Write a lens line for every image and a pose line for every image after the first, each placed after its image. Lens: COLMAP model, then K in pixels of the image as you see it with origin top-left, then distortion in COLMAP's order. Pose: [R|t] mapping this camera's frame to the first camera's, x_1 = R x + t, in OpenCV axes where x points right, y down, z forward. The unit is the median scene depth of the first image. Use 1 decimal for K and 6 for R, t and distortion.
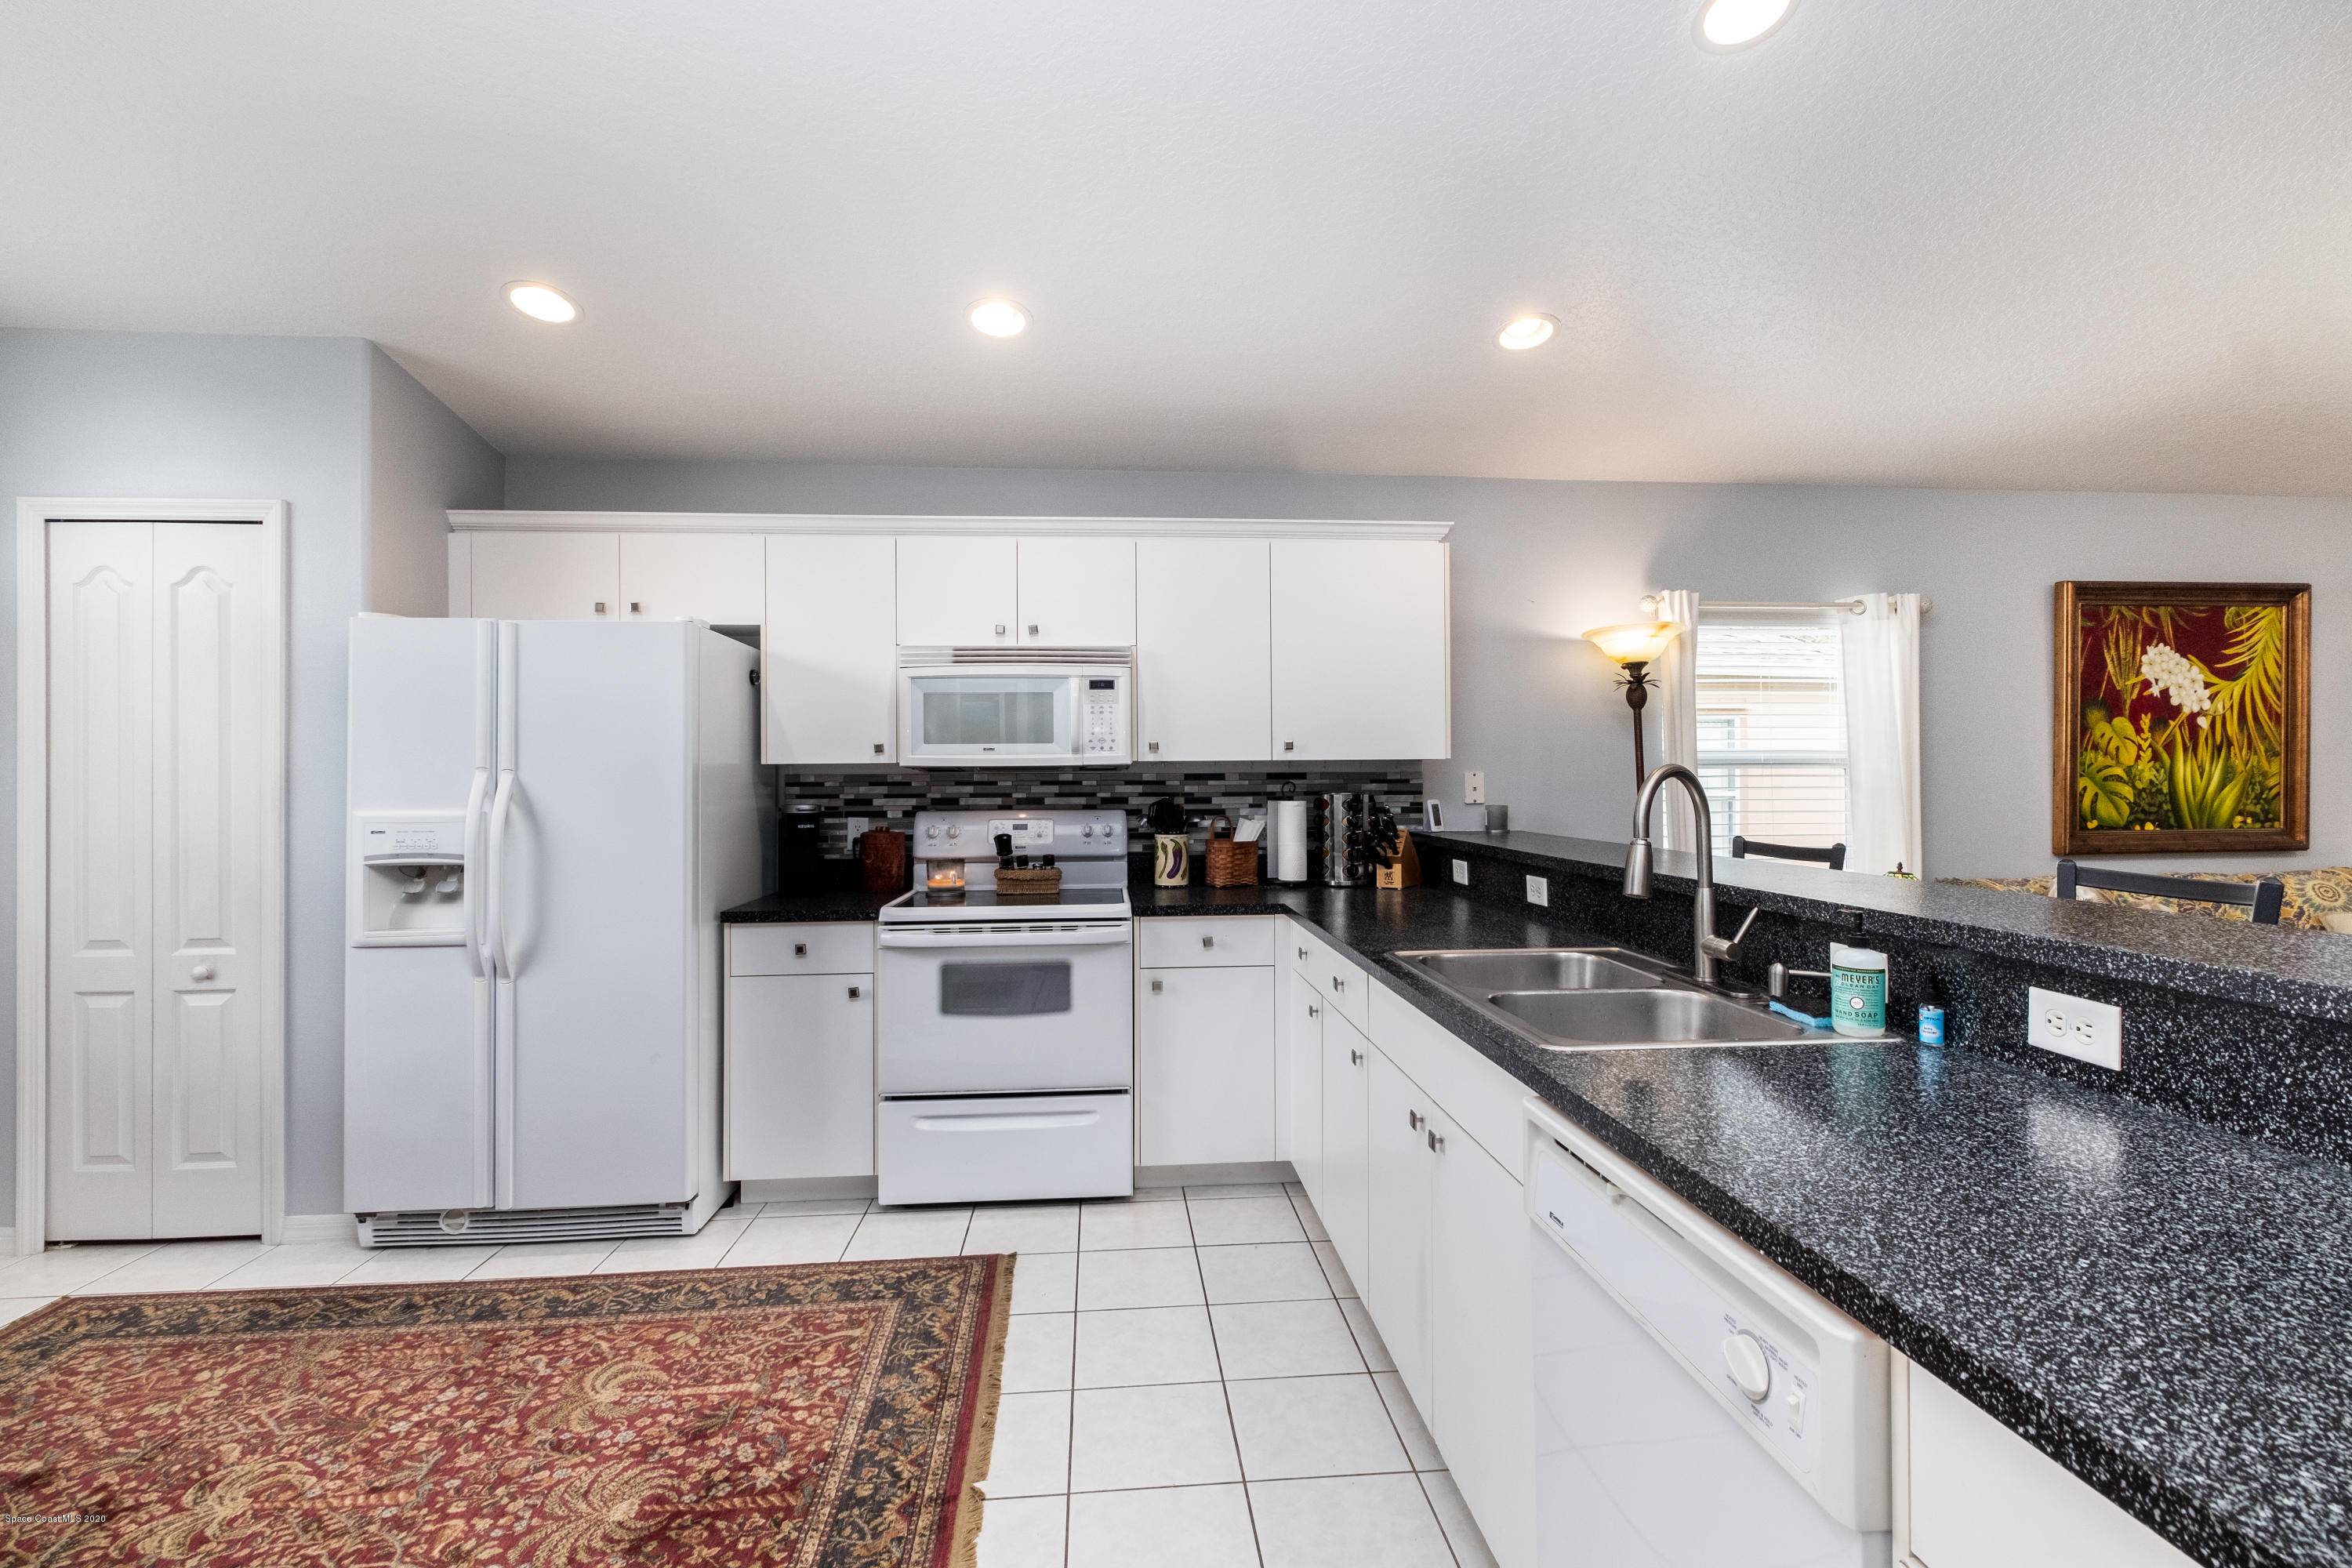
lens RADIAL K [[1027.8, 0, 1174.6], [0, 1027.8, 781.1], [0, 0, 1]] dist [-0.003465, -0.000071]
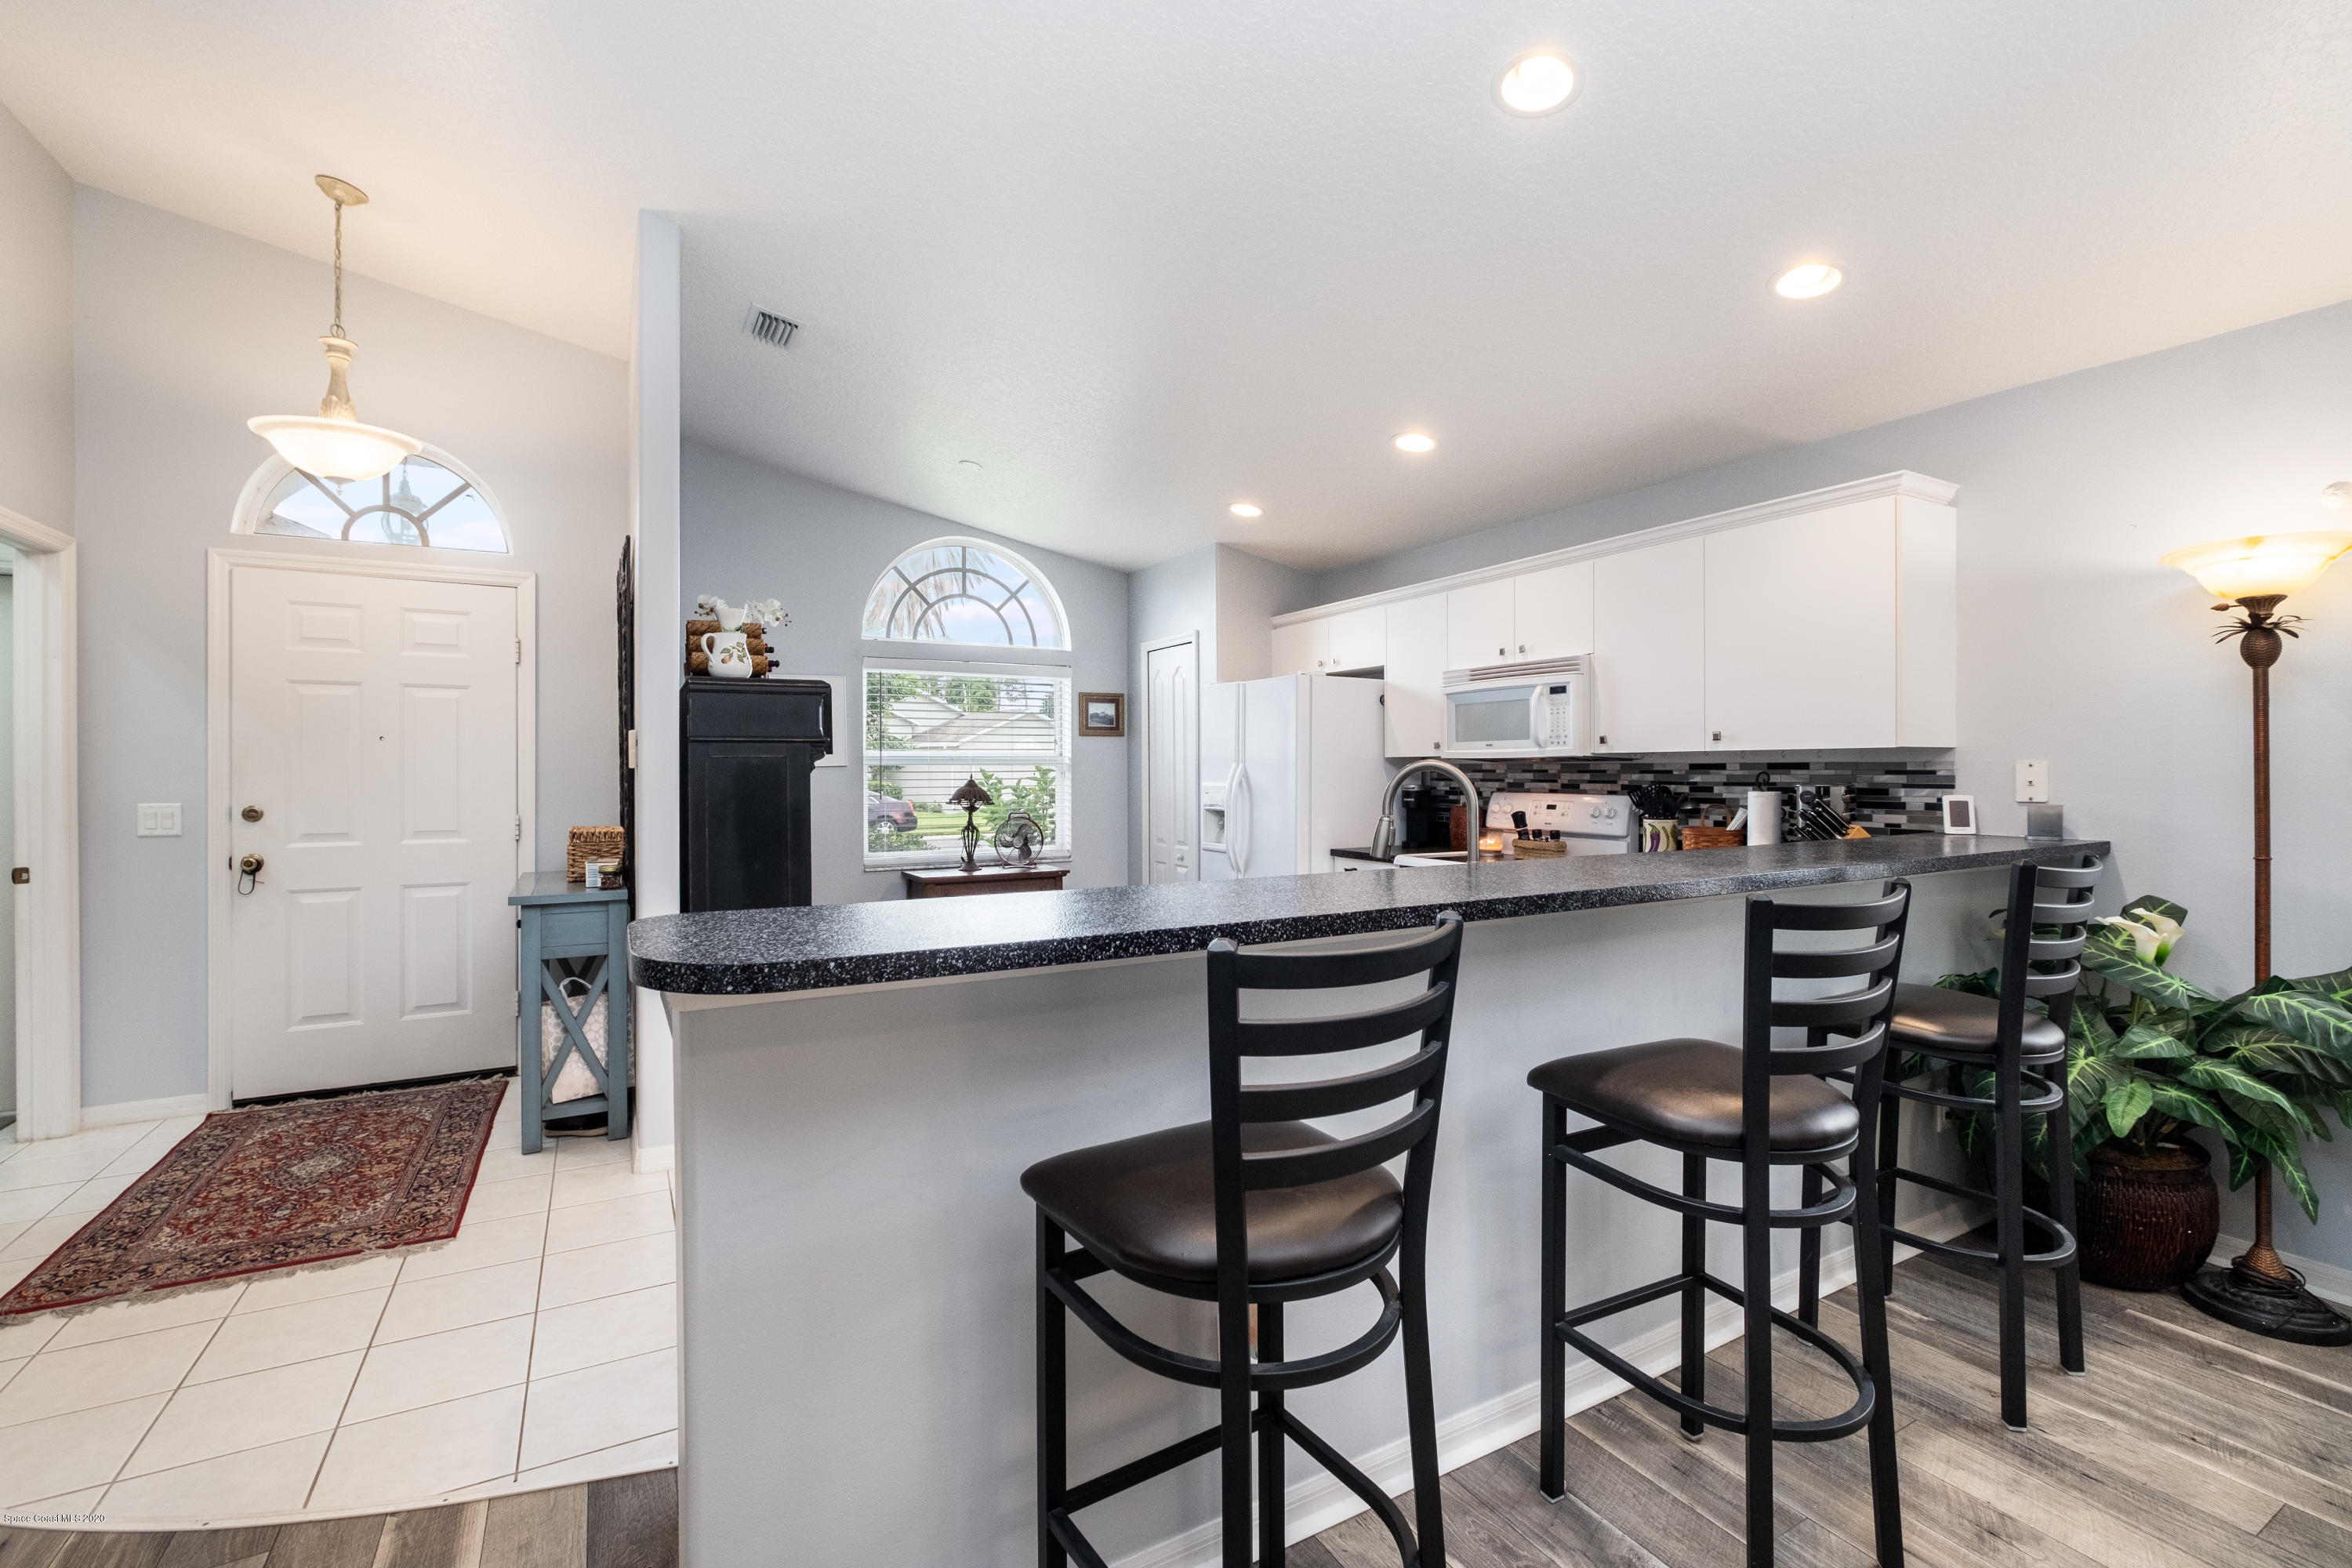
lens RADIAL K [[1027.8, 0, 1174.6], [0, 1027.8, 781.1], [0, 0, 1]] dist [-0.003465, -0.000071]
pose [[0.408943, 0.016943, -0.912403, 0.834043], [-0.004651, 0.999853, 0.016482, -0.004588], [0.912548, -0.002497, 0.408961, 0.096492]]
